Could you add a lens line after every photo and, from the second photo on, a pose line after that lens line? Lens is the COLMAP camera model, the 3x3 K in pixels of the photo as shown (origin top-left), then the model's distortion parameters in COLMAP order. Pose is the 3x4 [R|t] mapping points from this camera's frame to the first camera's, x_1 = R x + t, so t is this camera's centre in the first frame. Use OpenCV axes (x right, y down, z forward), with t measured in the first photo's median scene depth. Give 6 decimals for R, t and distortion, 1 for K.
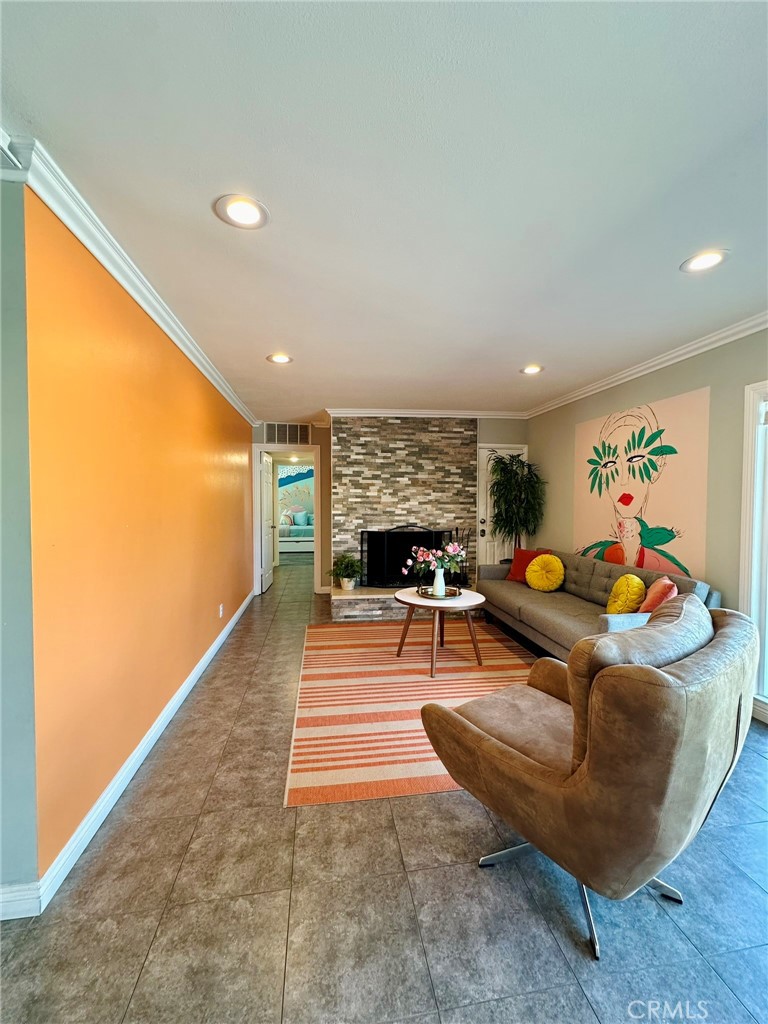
lens RADIAL K [[408.2, 0, 383.7], [0, 408.2, 514.8], [0, 0, 1]] dist [-0.002546, 0.000257]
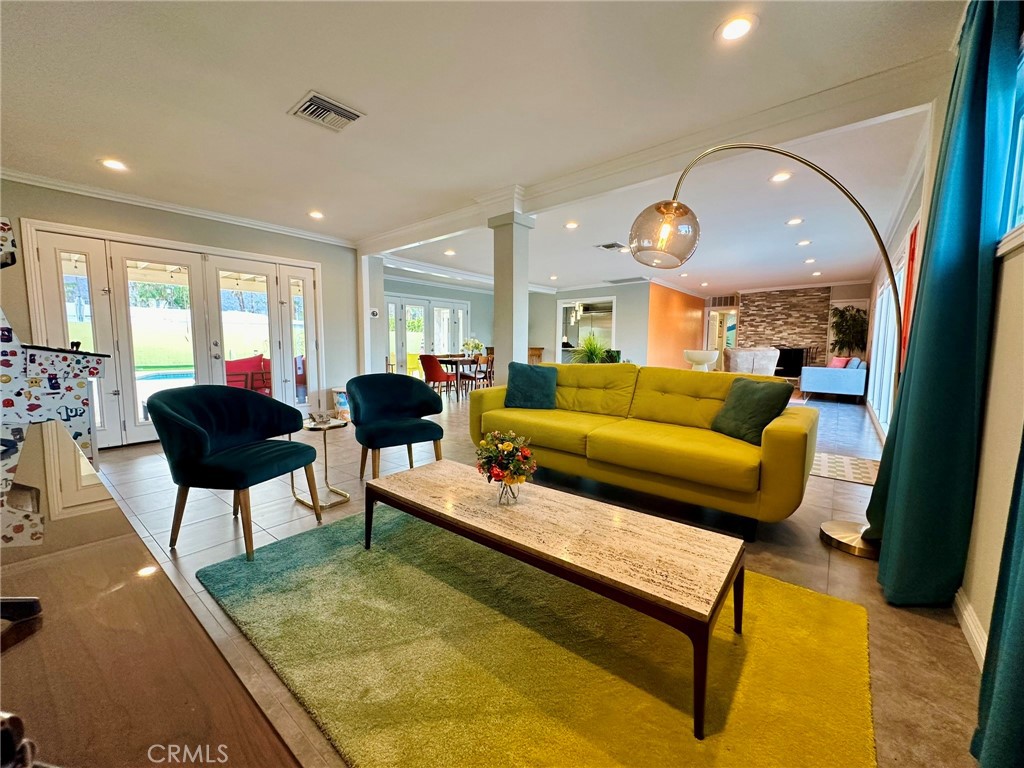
lens RADIAL K [[408.2, 0, 514.5], [0, 408.2, 384.3], [0, 0, 1]] dist [-0.002546, 0.000257]
pose [[0.675465, 0.076004, -0.733465, 0.673318], [-0.033592, 0.996813, 0.072358, 0.117377], [0.736627, -0.024237, 0.675865, -1.323432]]
